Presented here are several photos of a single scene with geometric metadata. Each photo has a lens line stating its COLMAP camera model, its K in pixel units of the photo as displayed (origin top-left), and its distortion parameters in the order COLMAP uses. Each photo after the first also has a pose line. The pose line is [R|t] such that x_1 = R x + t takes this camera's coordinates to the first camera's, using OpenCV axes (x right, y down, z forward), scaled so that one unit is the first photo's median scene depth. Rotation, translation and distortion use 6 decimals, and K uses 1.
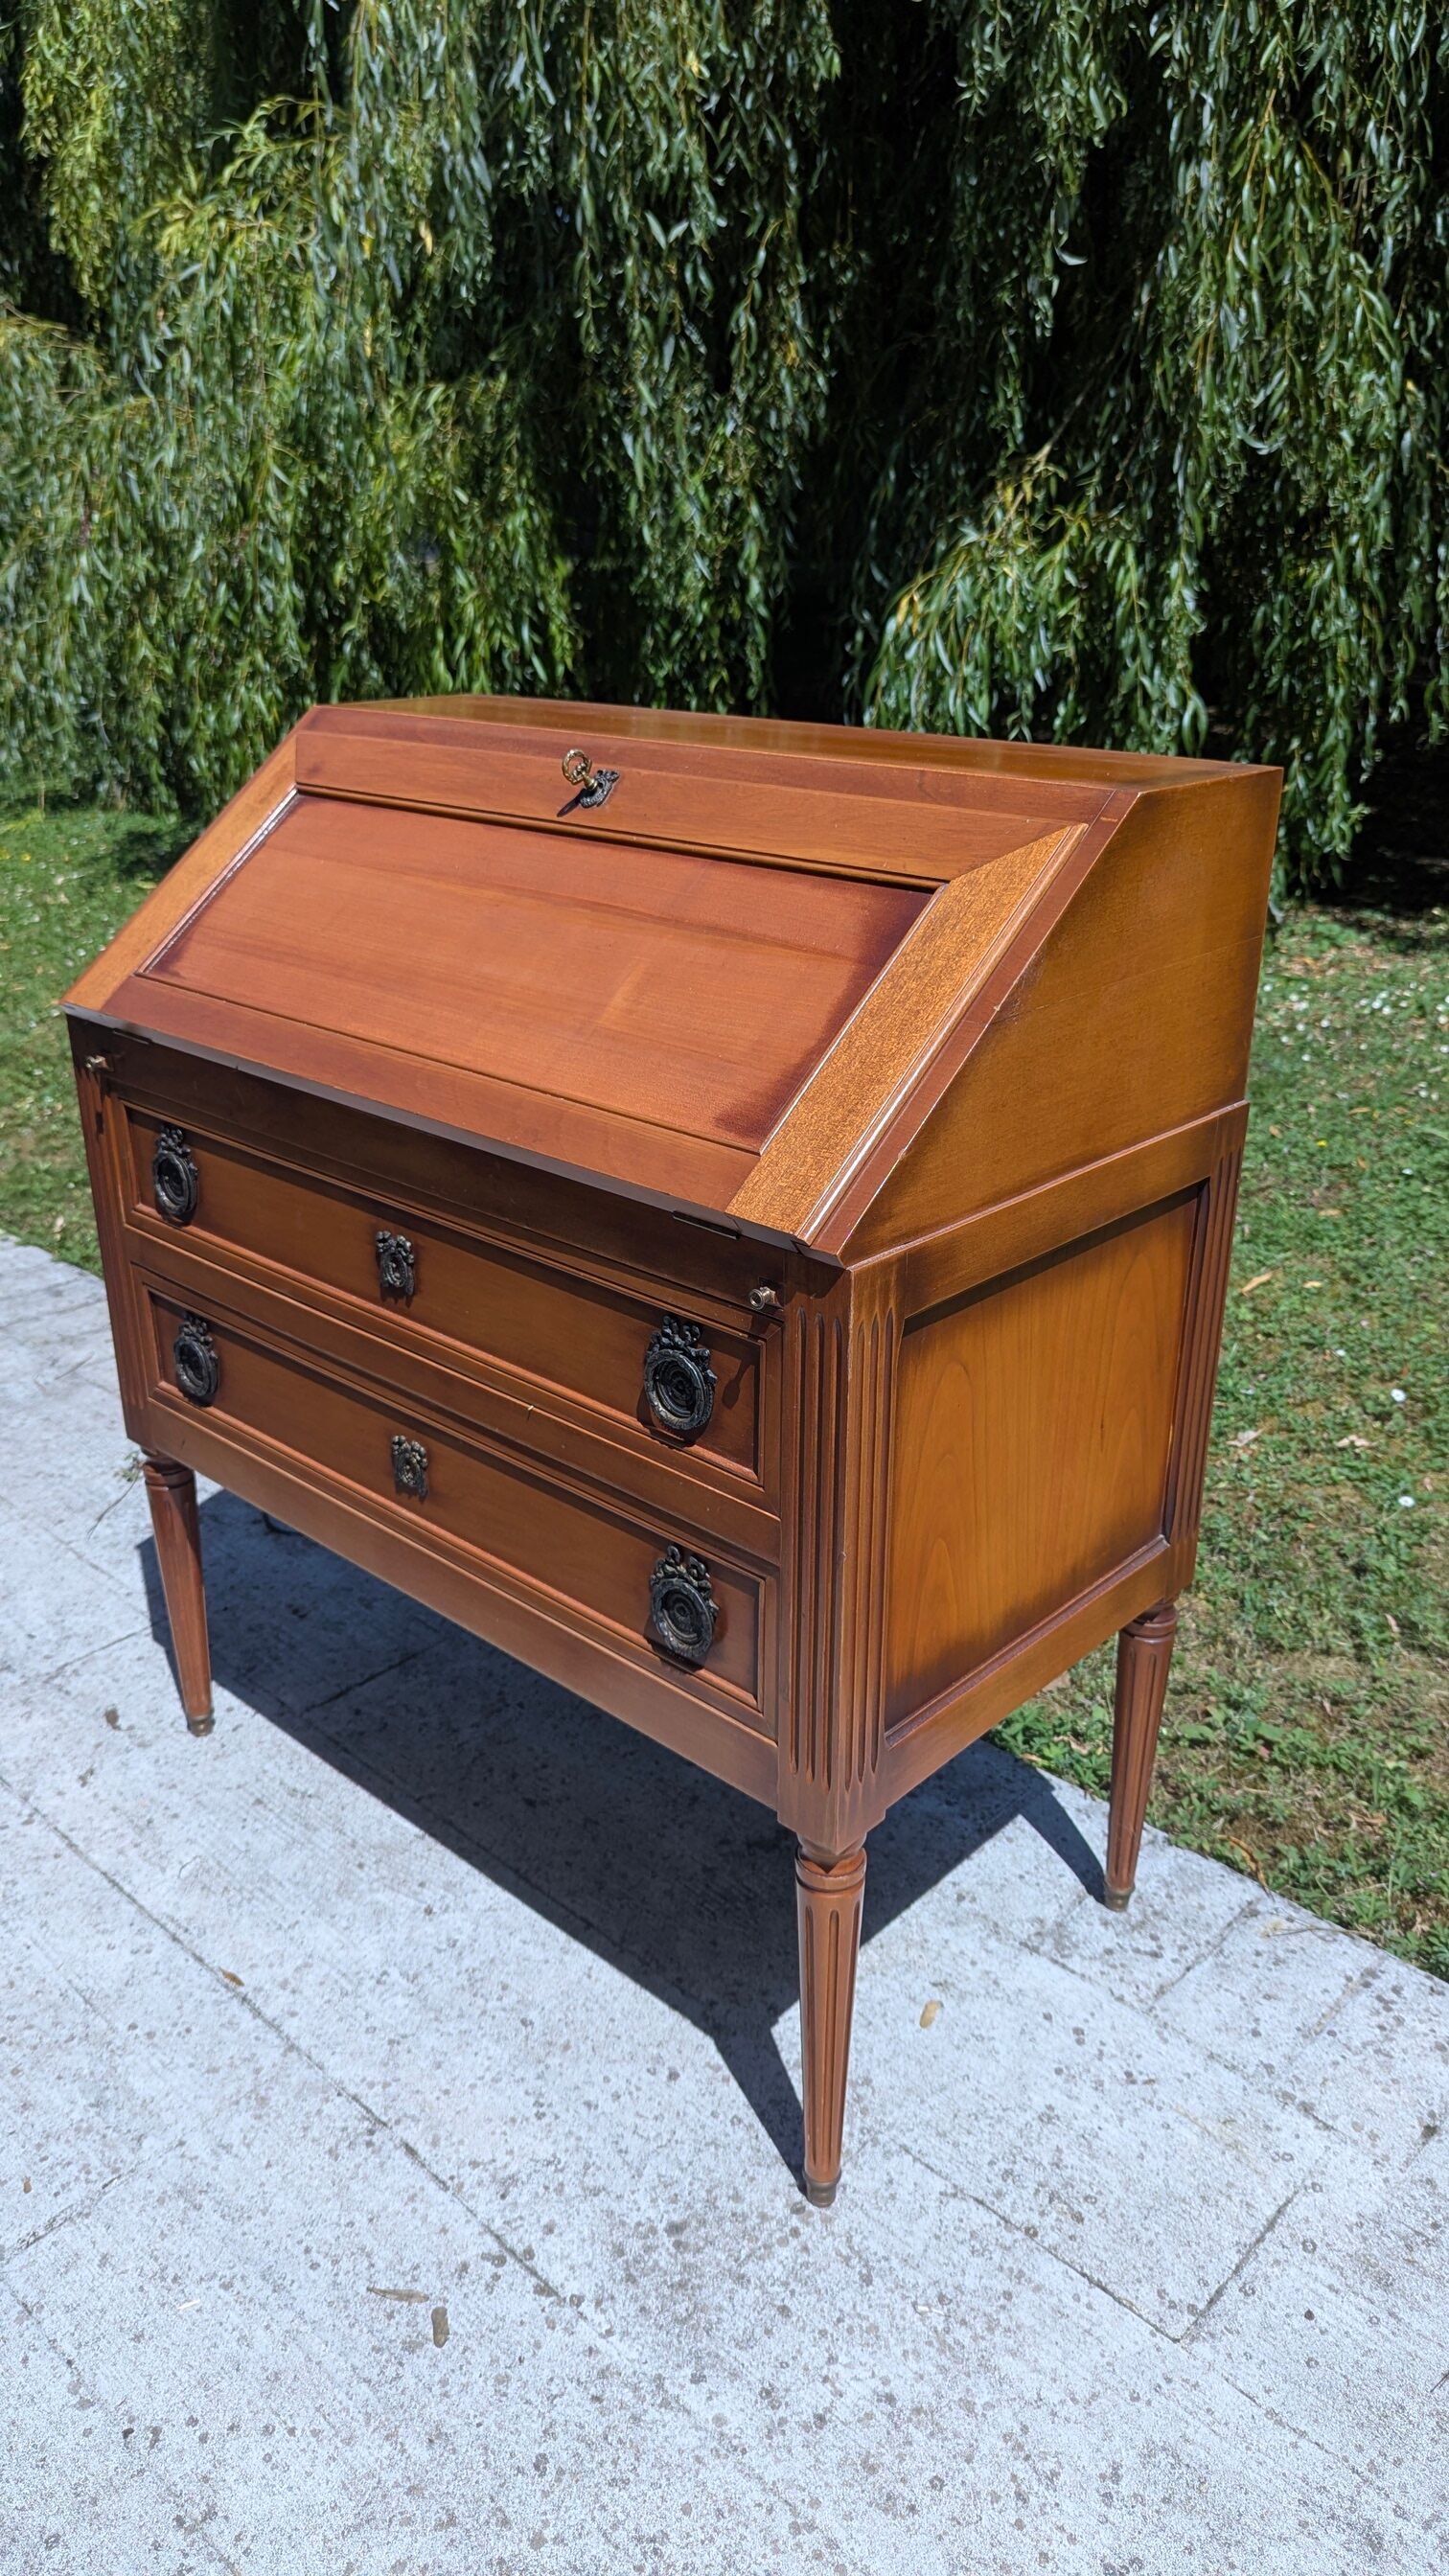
lens RADIAL K [[1826.9, 0, 728.4], [0, 1826.9, 1307.6], [0, 0, 1]] dist [0.062440, -0.071160]
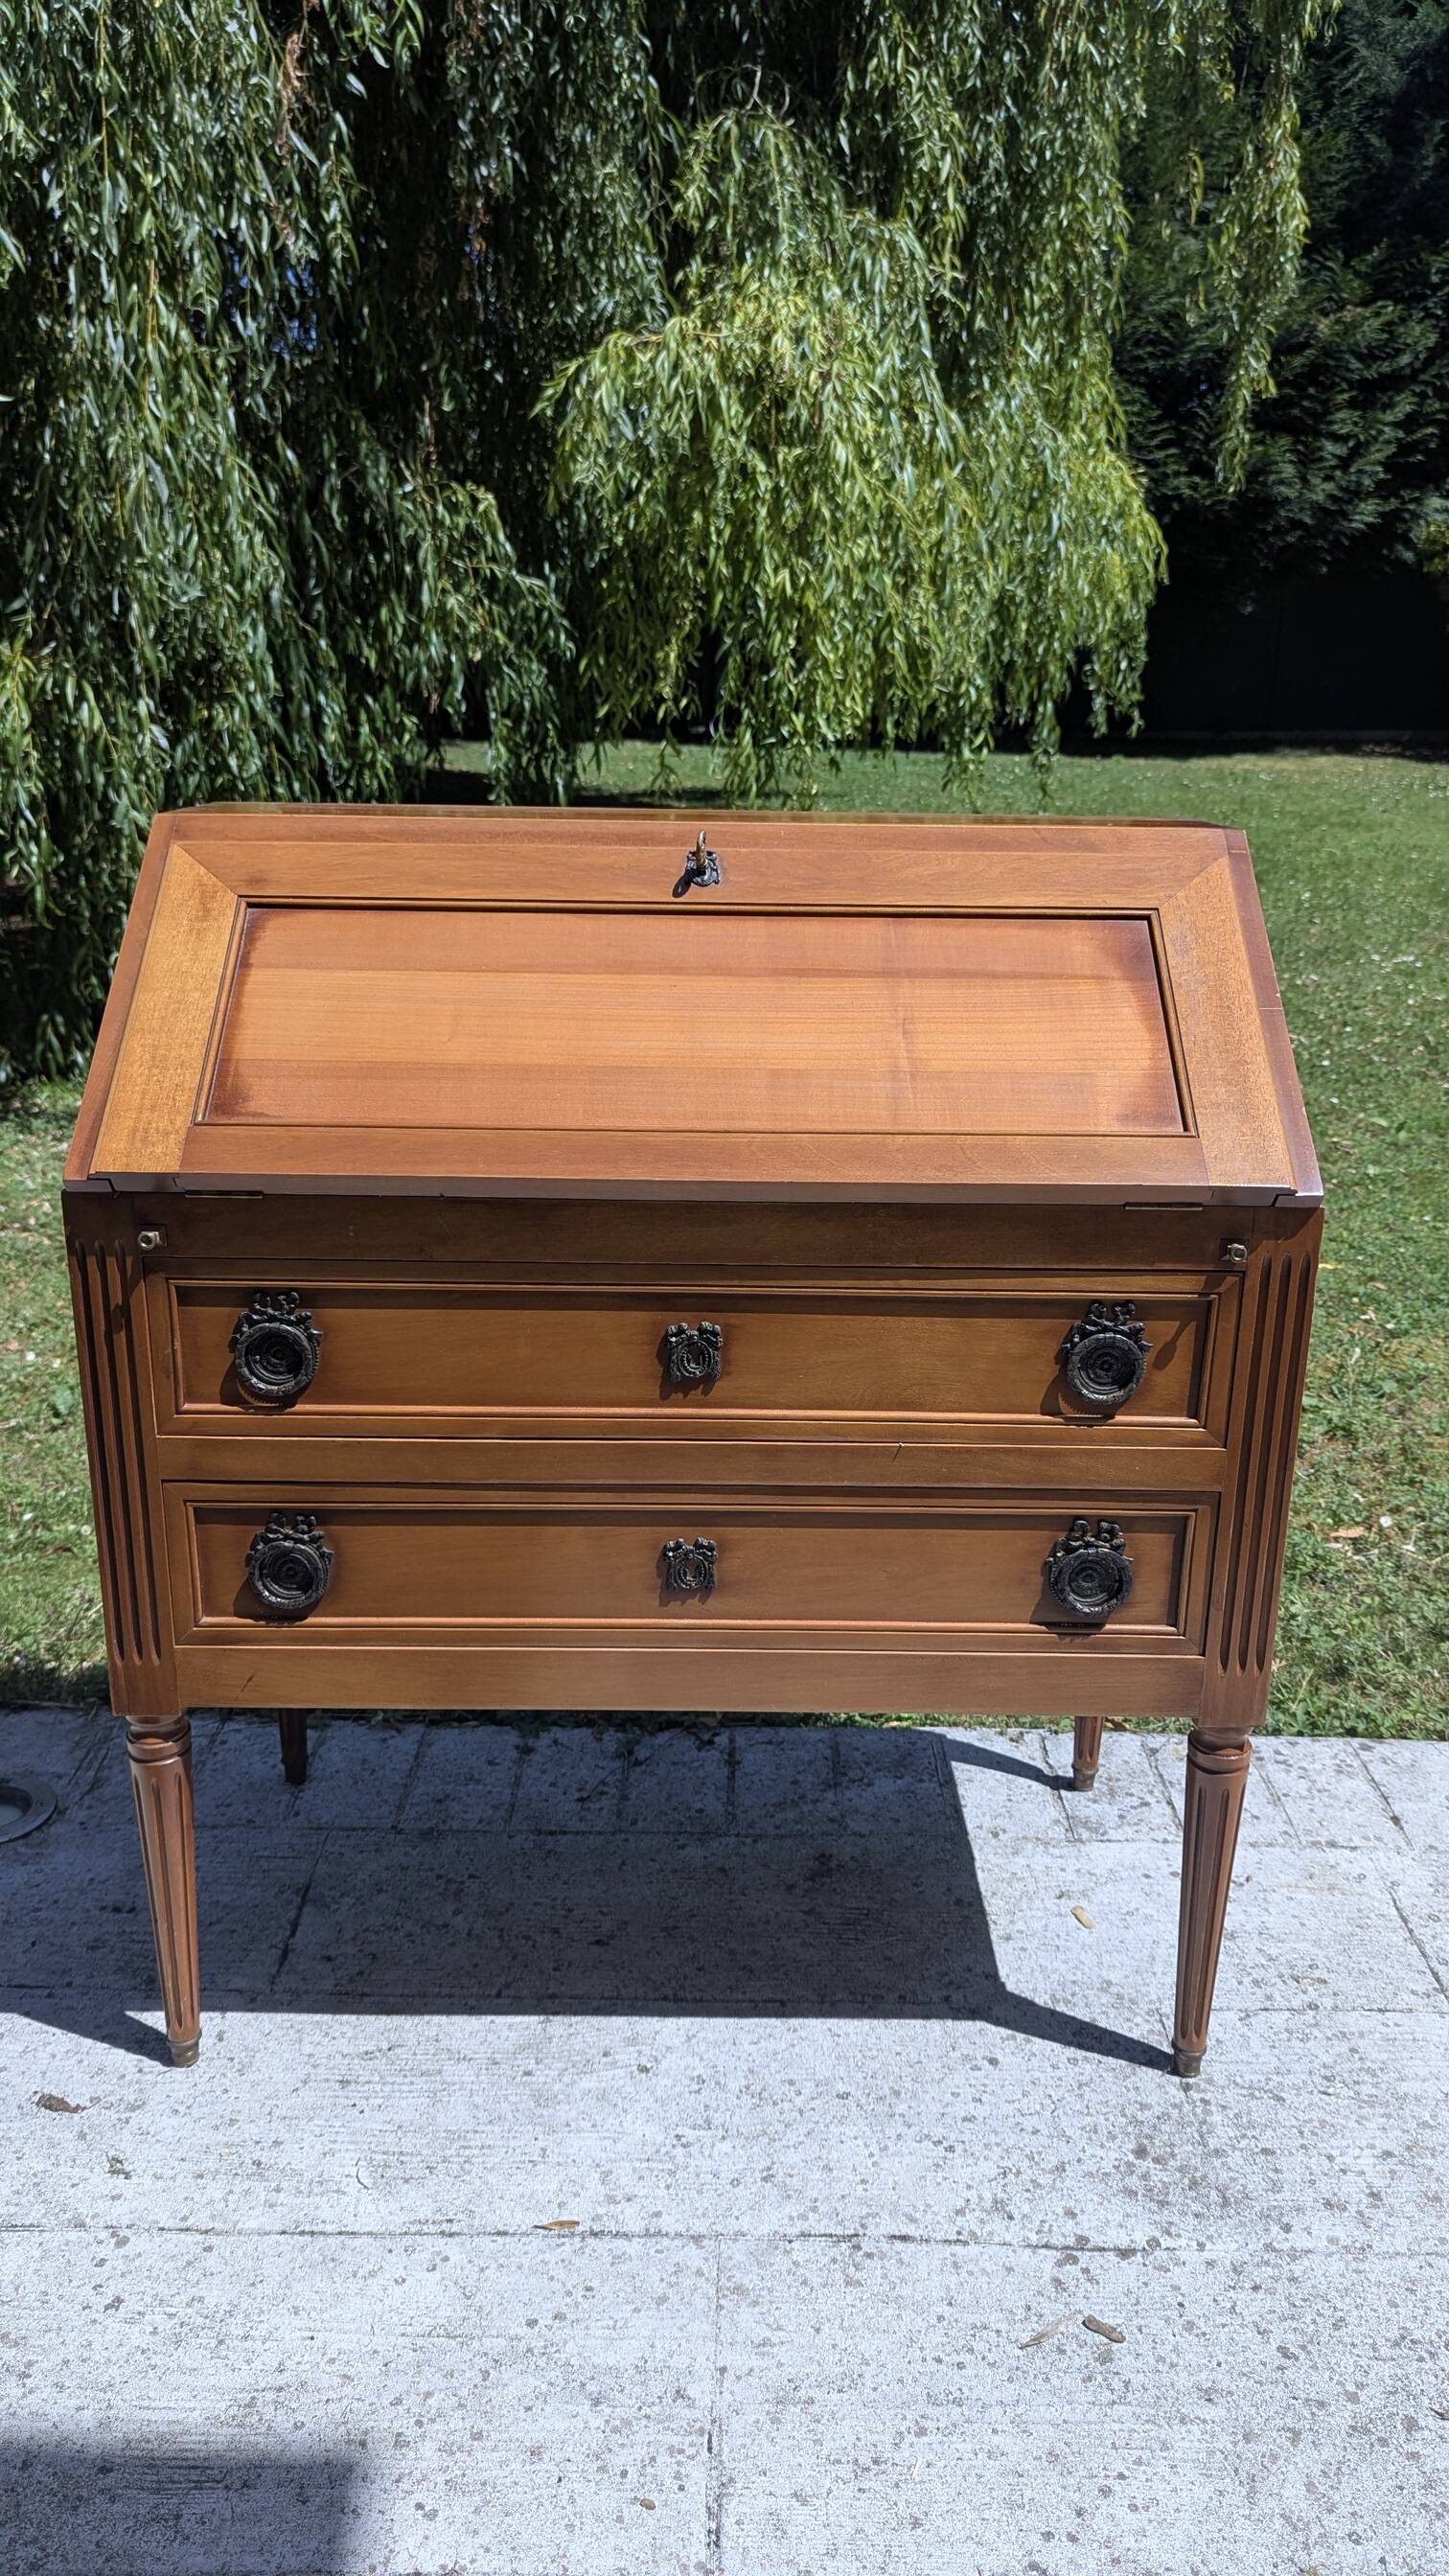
lens RADIAL K [[1826.9, 0, 724.7], [0, 1826.9, 1302.5], [0, 0, 1]] dist [0.062440, -0.071160]
pose [[0.730437, -0.201216, 0.652667, -0.759546], [0.254233, 0.967047, 0.013612, -0.056007], [-0.633899, 0.155987, 0.757523, 0.239684]]
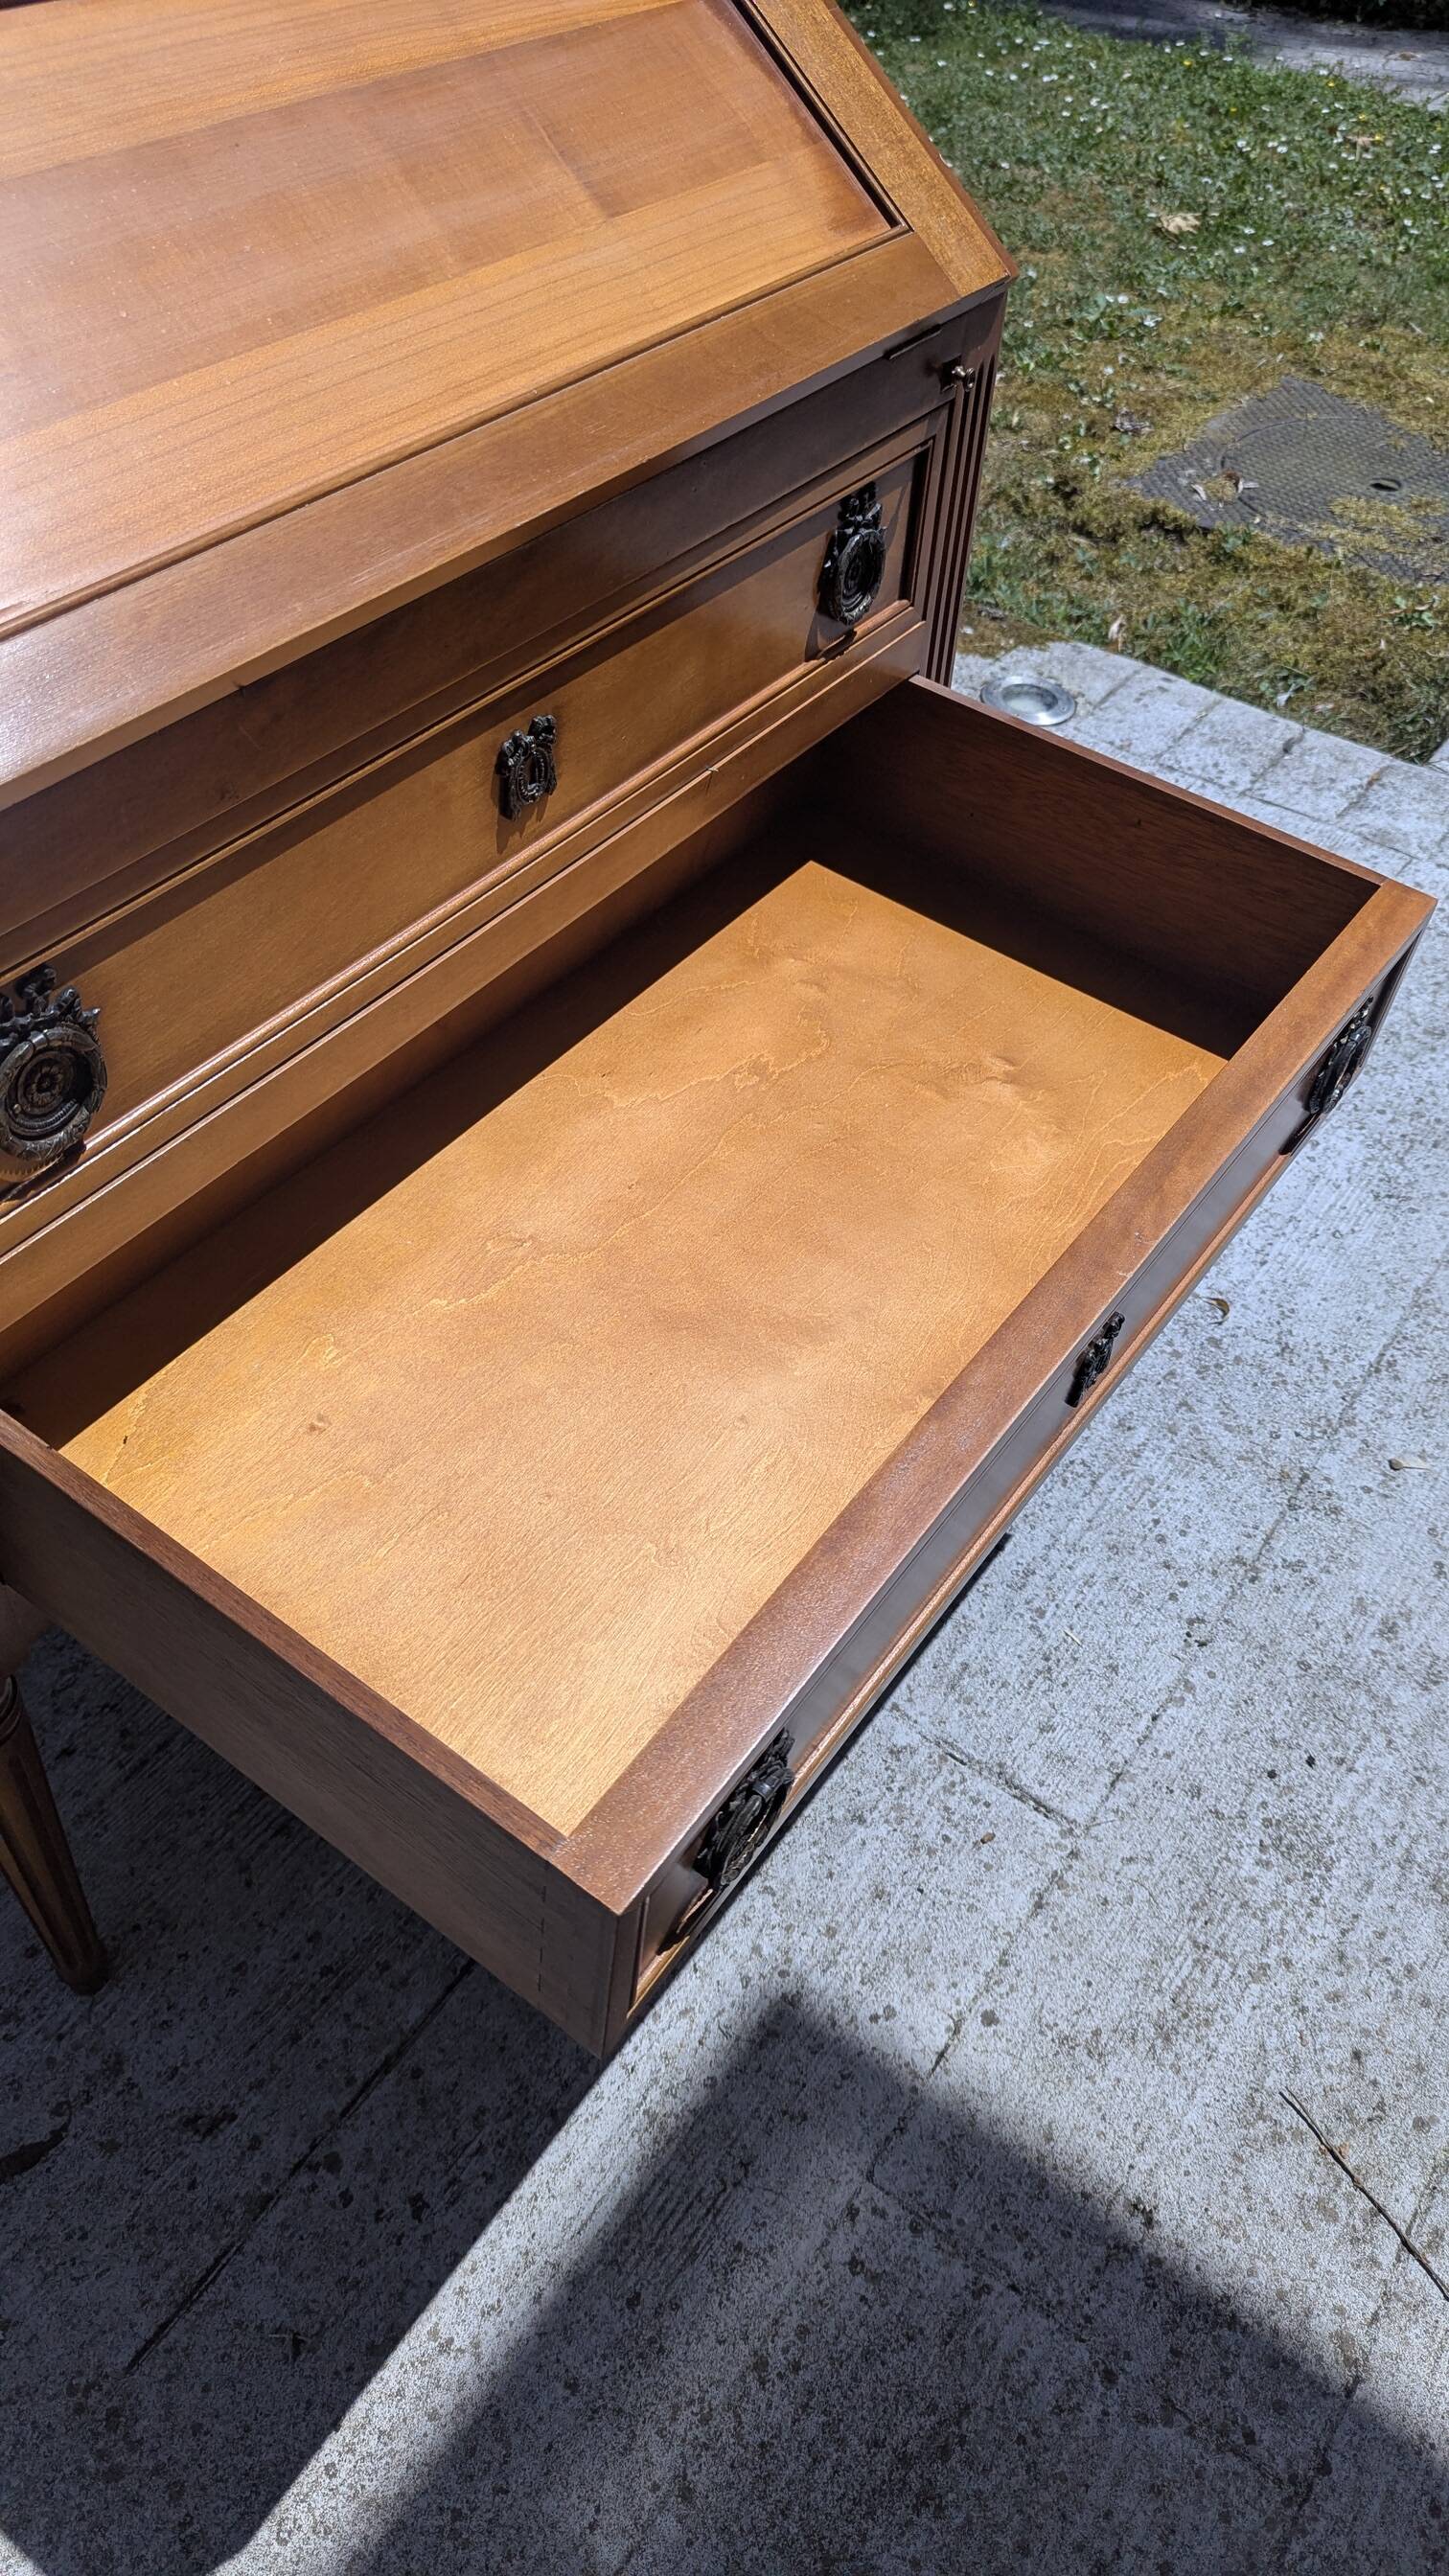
lens RADIAL K [[1826.9, 0, 745.4], [0, 1826.9, 1267.2], [0, 0, 1]] dist [0.062440, -0.071160]
pose [[-0.142556, -0.709379, 0.690260, -0.739523], [0.339609, 0.619992, 0.707302, -0.336020], [-0.929701, 0.335249, 0.152528, 0.843677]]
